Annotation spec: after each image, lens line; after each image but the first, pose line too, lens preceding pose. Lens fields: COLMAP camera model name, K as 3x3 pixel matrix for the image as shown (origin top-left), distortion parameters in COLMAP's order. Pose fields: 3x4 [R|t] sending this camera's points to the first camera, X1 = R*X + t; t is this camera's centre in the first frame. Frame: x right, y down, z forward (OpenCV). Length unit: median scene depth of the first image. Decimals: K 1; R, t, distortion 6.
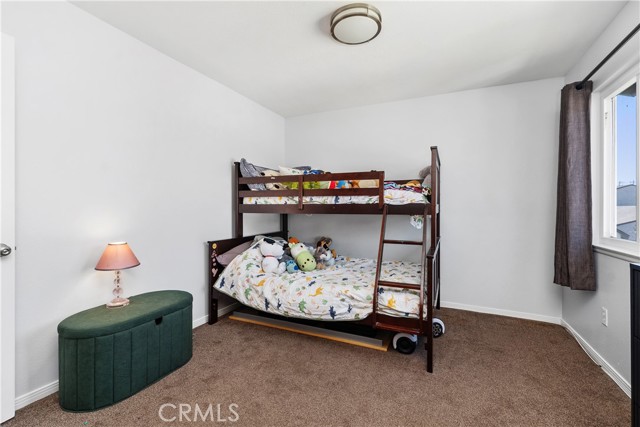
lens RADIAL K [[290.4, 0, 320.4], [0, 290.4, 214.5], [0, 0, 1]] dist [0.006928, -0.000811]
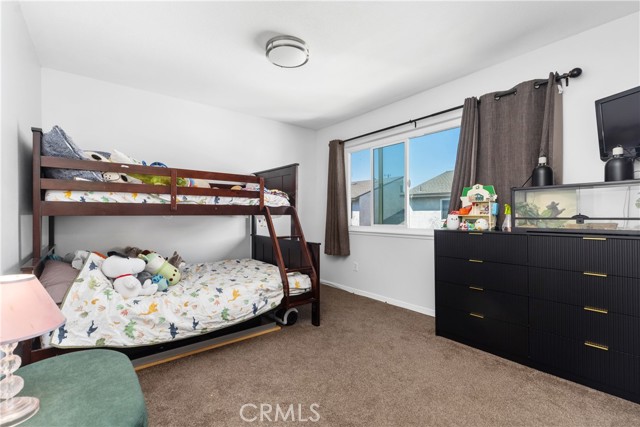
lens RADIAL K [[290.4, 0, 323.8], [0, 290.4, 211.5], [0, 0, 1]] dist [0.006928, -0.000811]
pose [[0.440160, 0.000453, 0.897919, -0.708017], [0.015806, 0.999841, -0.008252, -0.000397], [-0.897780, 0.017825, 0.440083, 0.281677]]
